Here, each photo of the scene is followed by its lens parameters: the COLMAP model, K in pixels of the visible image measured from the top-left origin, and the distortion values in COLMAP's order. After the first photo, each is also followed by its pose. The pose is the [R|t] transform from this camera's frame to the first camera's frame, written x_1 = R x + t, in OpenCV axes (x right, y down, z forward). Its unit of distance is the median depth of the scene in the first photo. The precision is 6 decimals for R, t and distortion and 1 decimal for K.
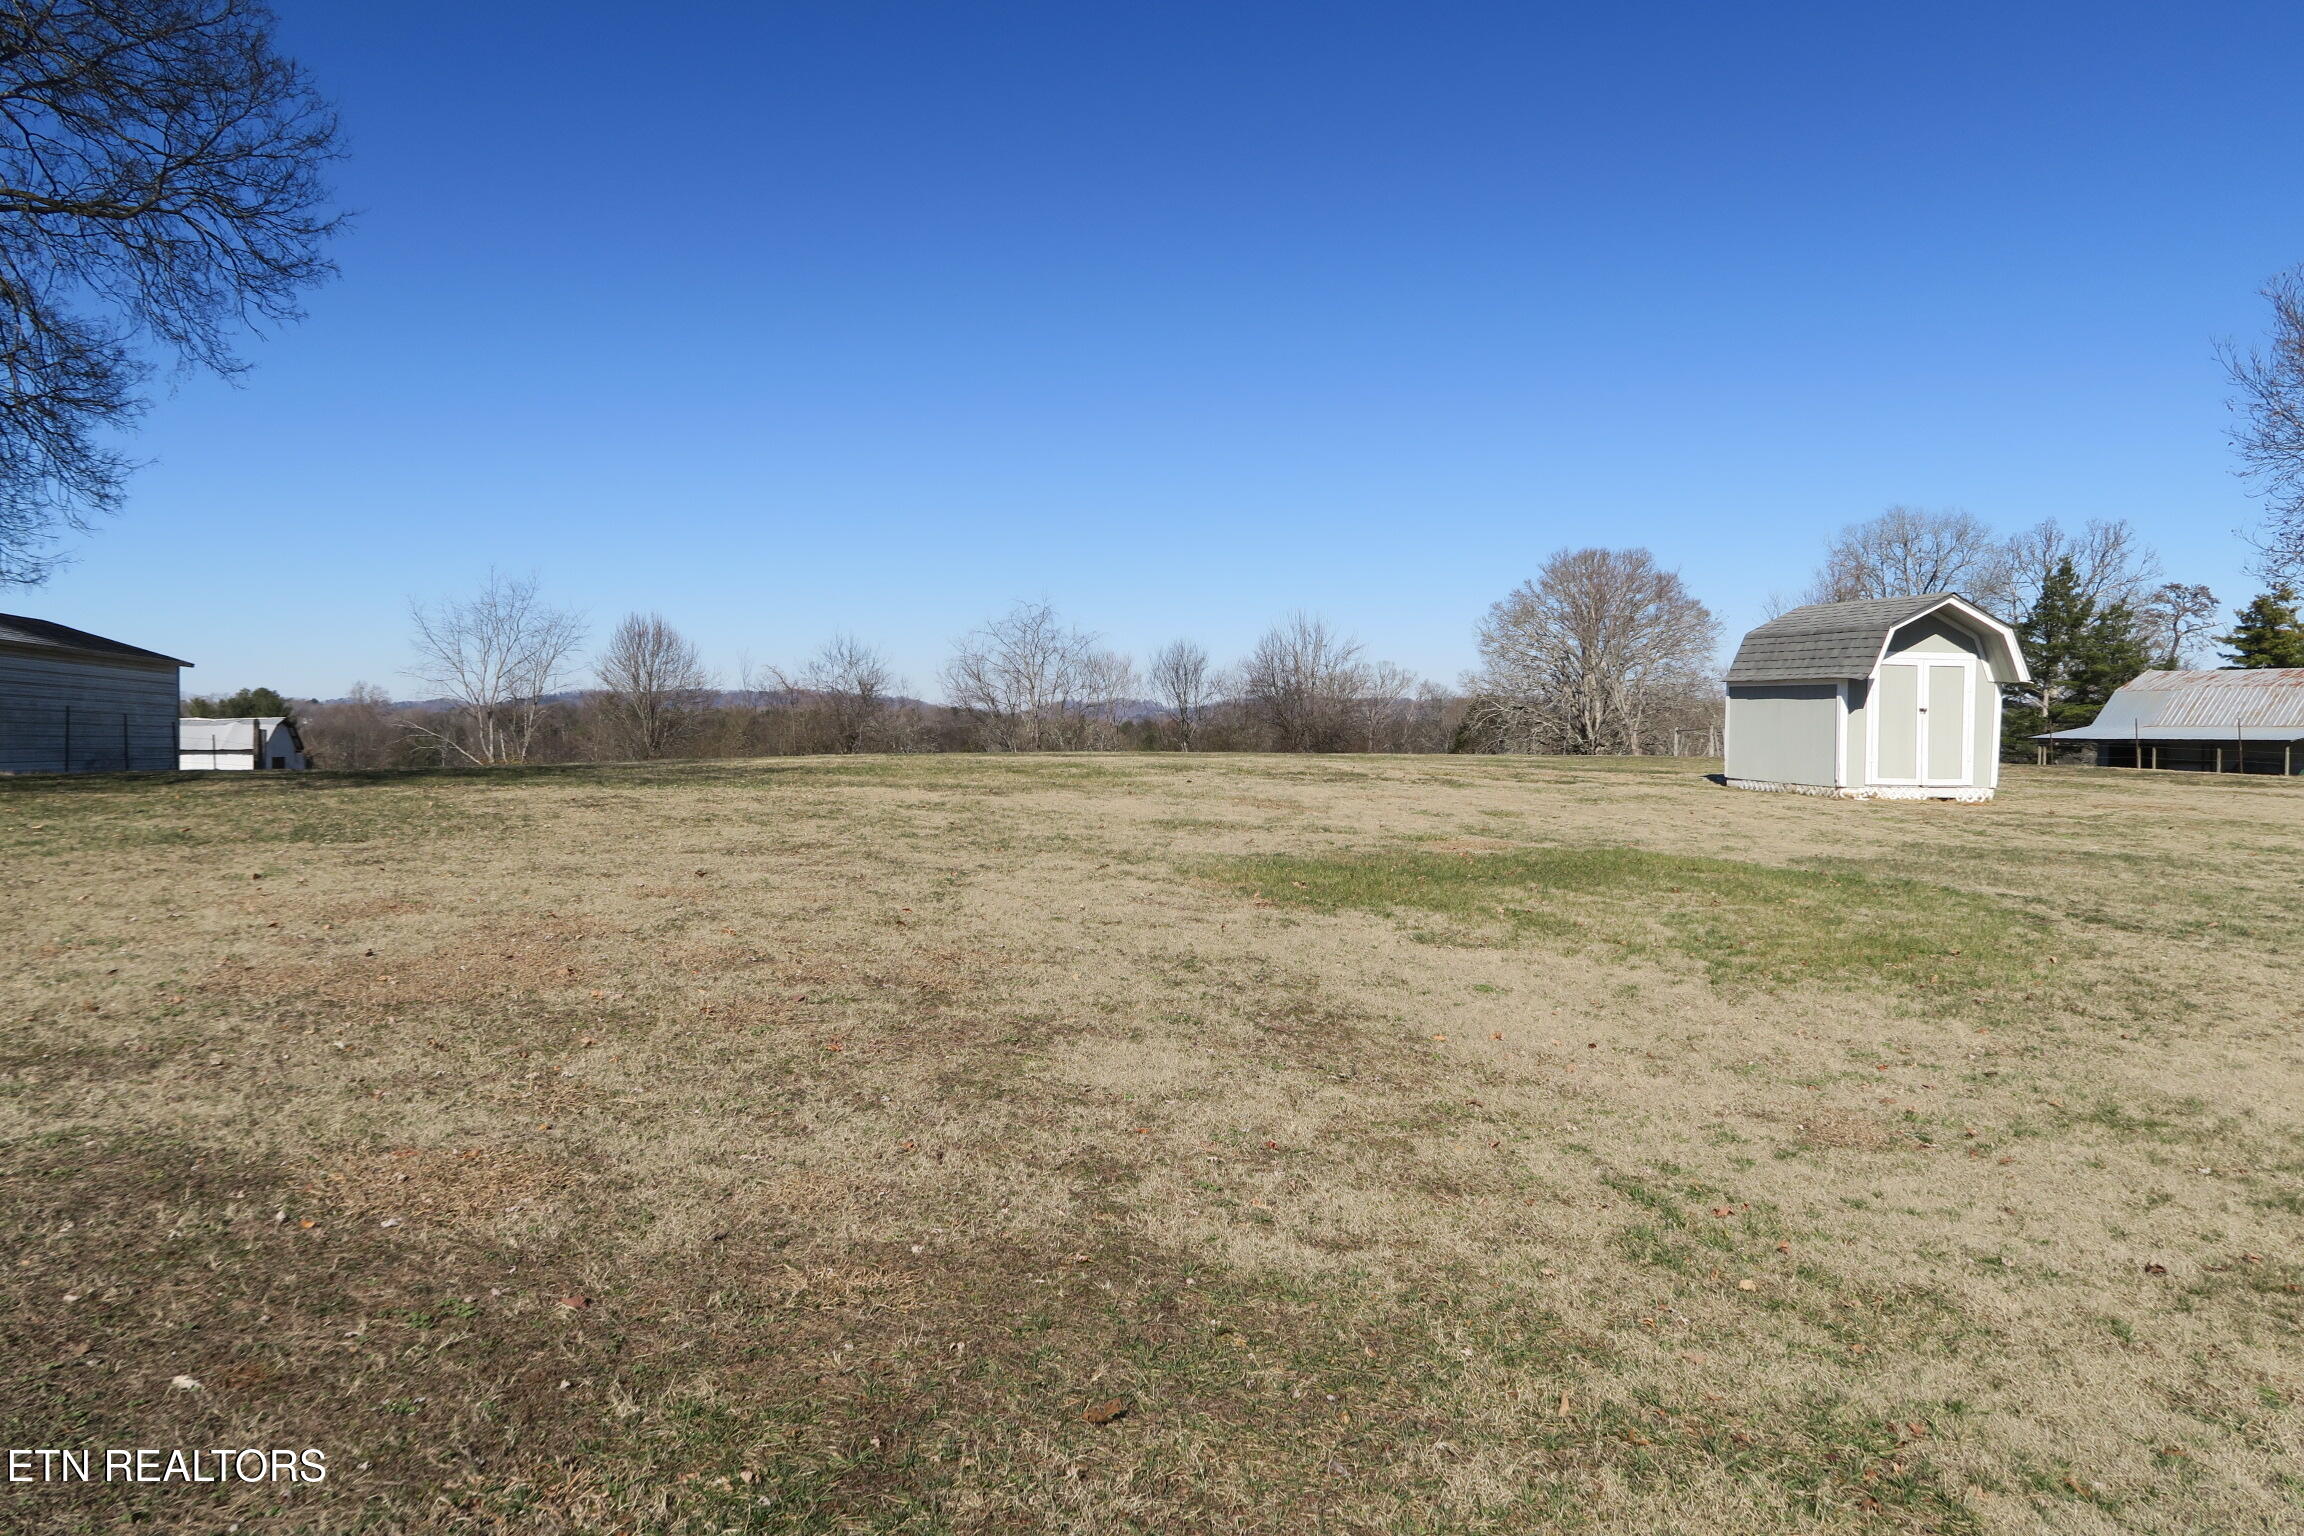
lens RADIAL K [[1639.8, 0, 1147.2], [0, 1639.8, 771.9], [0, 0, 1]] dist [-0.029374, 0.000898]
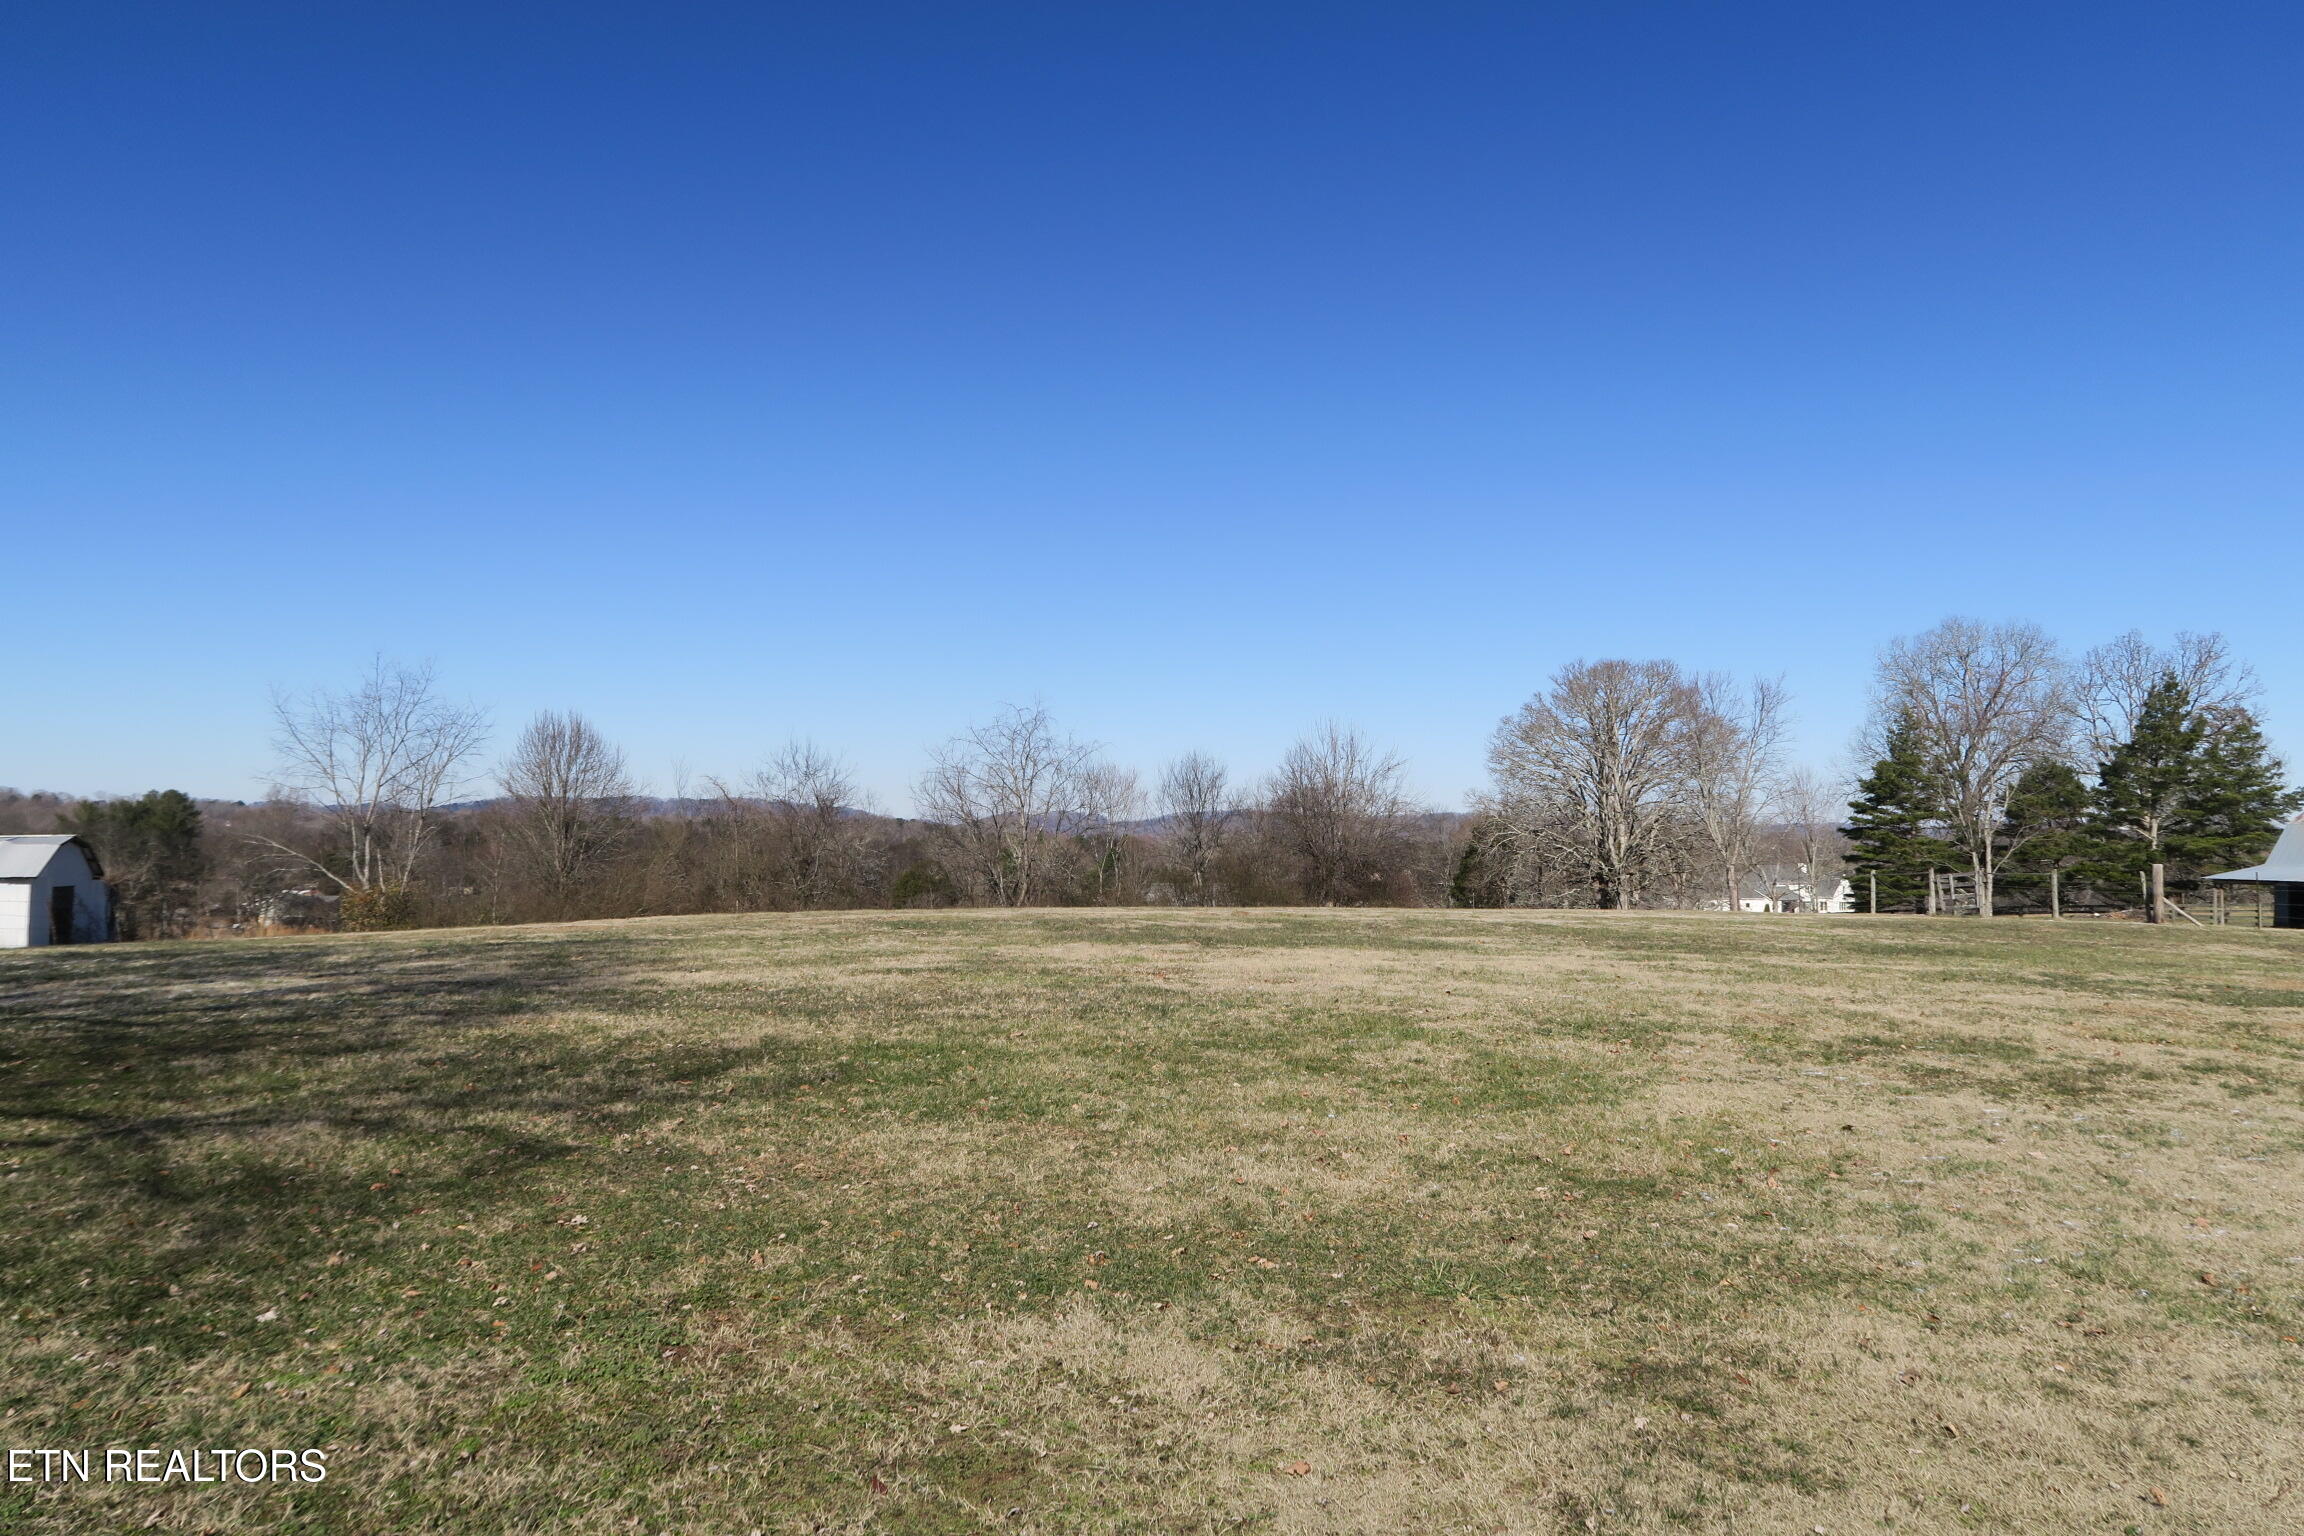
lens RADIAL K [[1639.8, 0, 1153.4], [0, 1639.8, 766.1], [0, 0, 1]] dist [-0.029374, 0.000898]
pose [[0.999164, 0.012698, 0.038861, -0.034314], [-0.009850, 0.997311, -0.072619, -0.010681], [-0.039678, 0.072176, 0.996602, 0.147281]]
